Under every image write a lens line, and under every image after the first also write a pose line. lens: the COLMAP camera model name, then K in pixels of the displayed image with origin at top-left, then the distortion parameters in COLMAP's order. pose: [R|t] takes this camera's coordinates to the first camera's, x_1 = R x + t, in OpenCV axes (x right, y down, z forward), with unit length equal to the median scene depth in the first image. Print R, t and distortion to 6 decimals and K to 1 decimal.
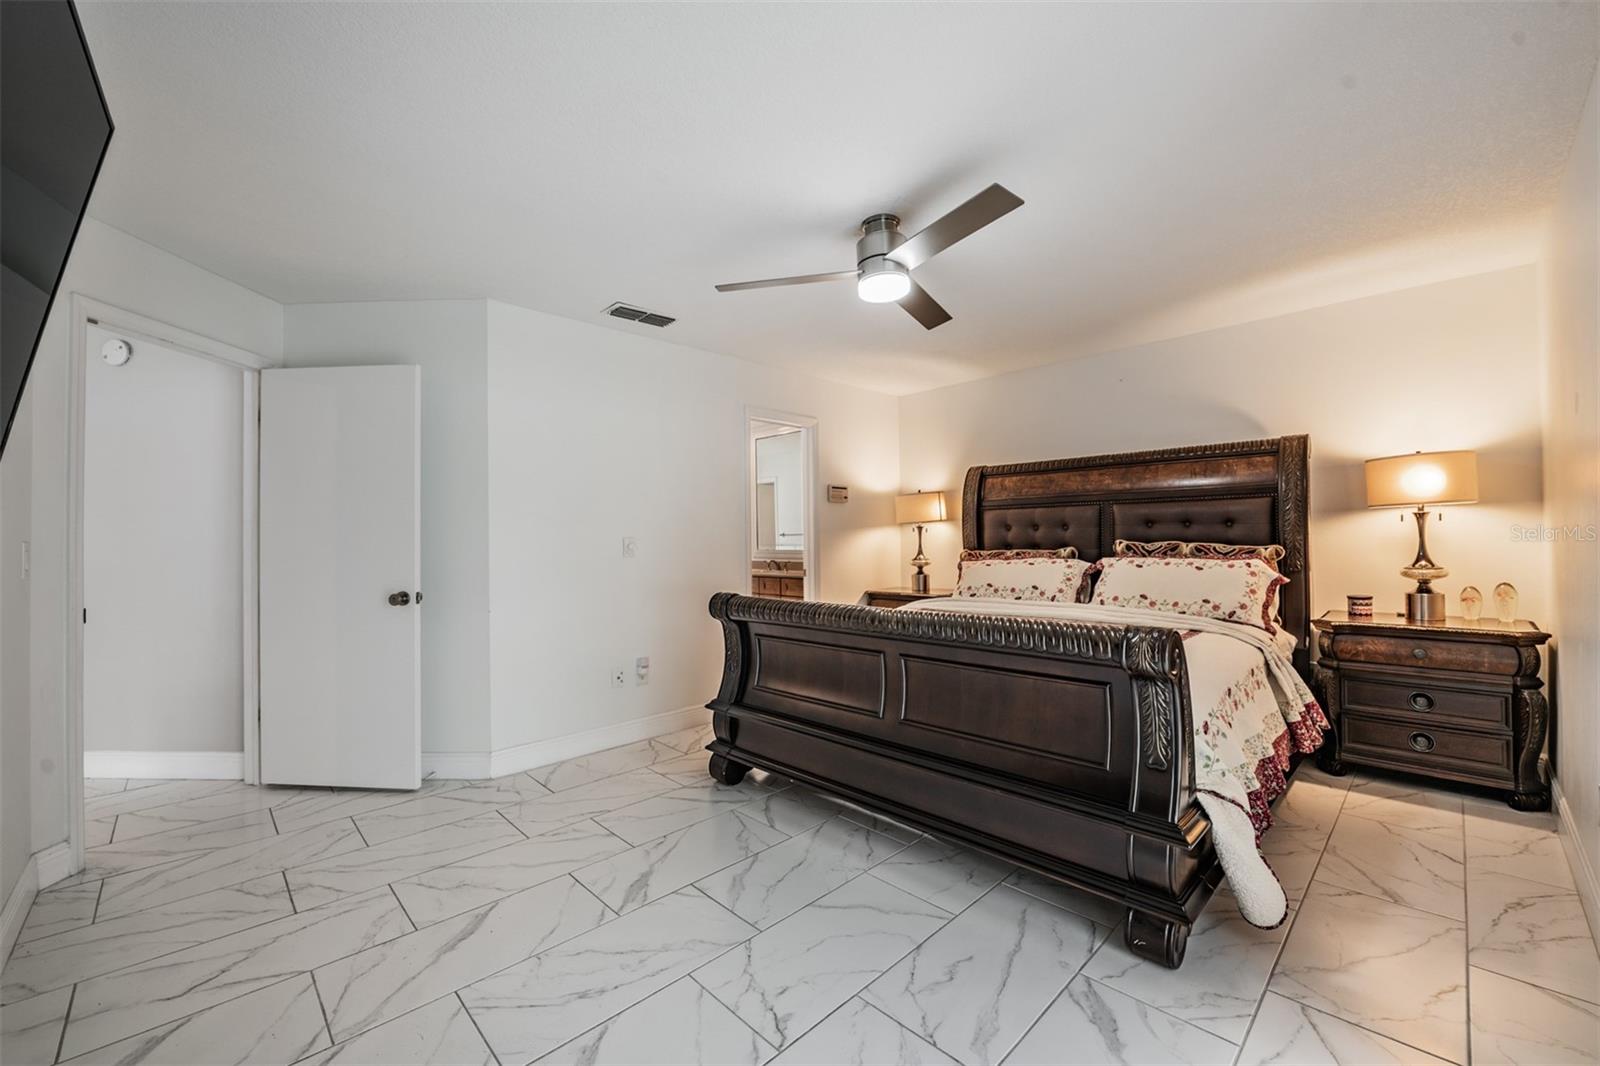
lens RADIAL K [[645.0, 0, 797.9], [0, 645.0, 539.5], [0, 0, 1]] dist [-0.000328, -0.003244]
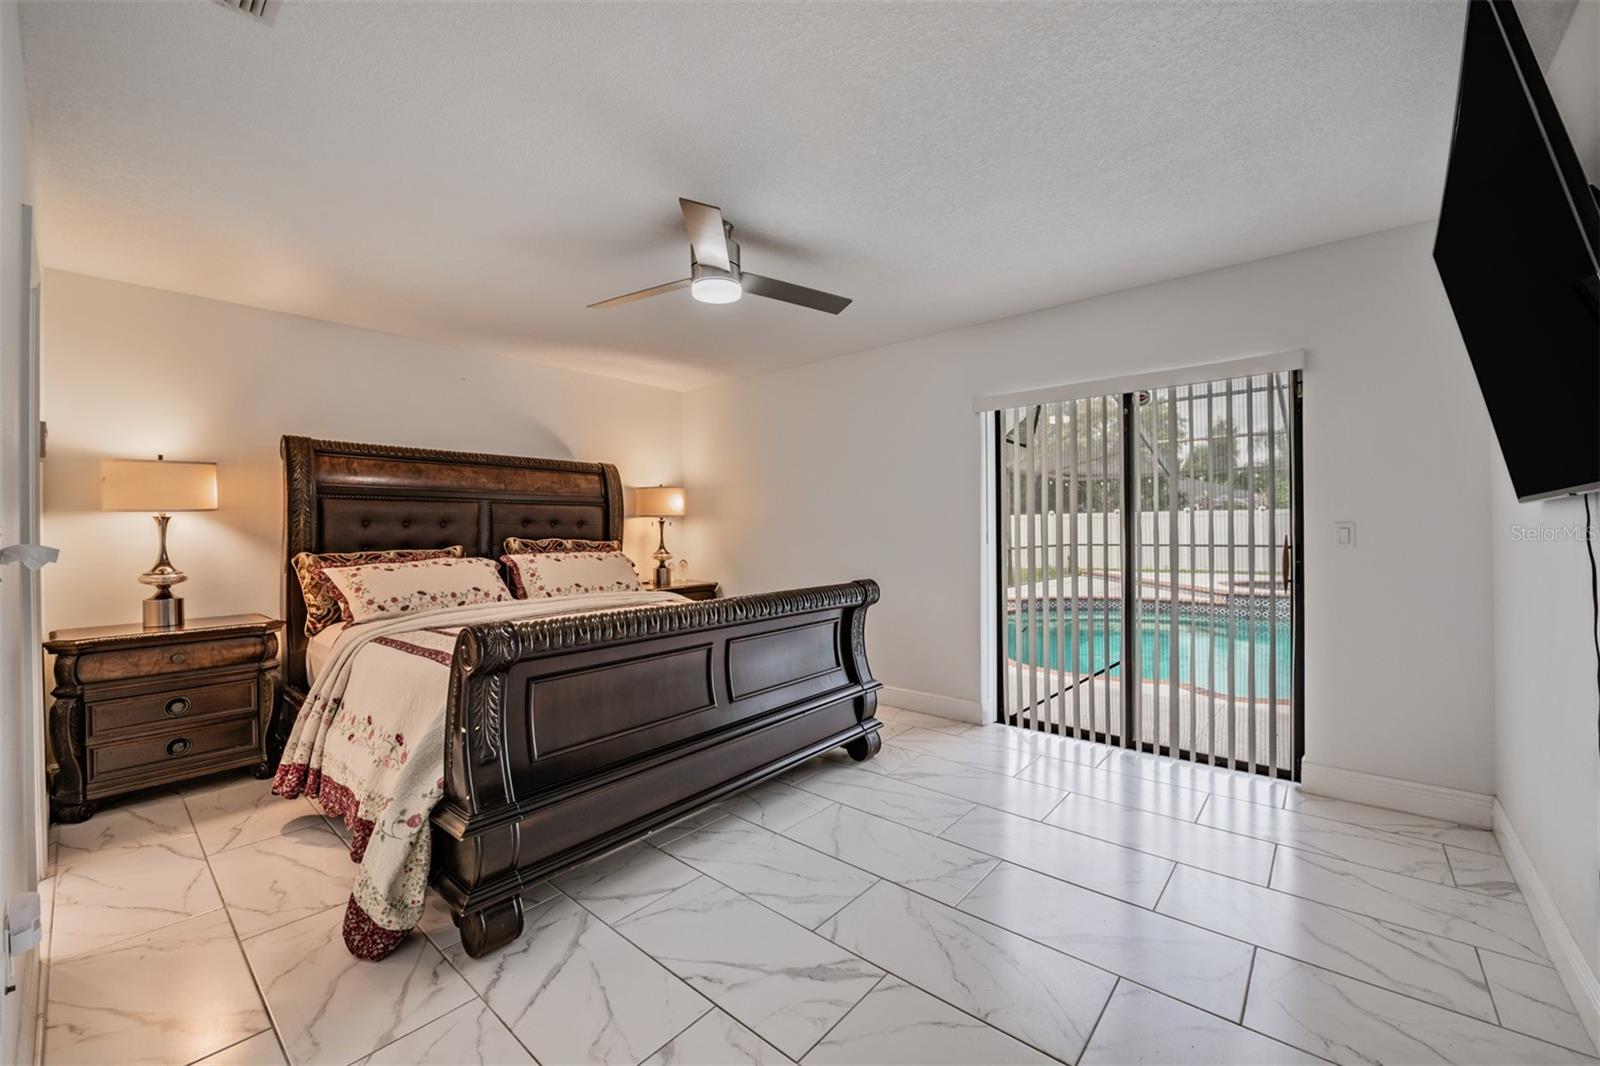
lens RADIAL K [[645.0, 0, 797.5], [0, 645.0, 528.7], [0, 0, 1]] dist [-0.000328, -0.003244]
pose [[-0.108252, 0.016793, 0.993982, -0.640689], [0.010718, 0.999819, -0.015725, 0.008294], [-0.994066, 0.008951, -0.108412, 0.692995]]
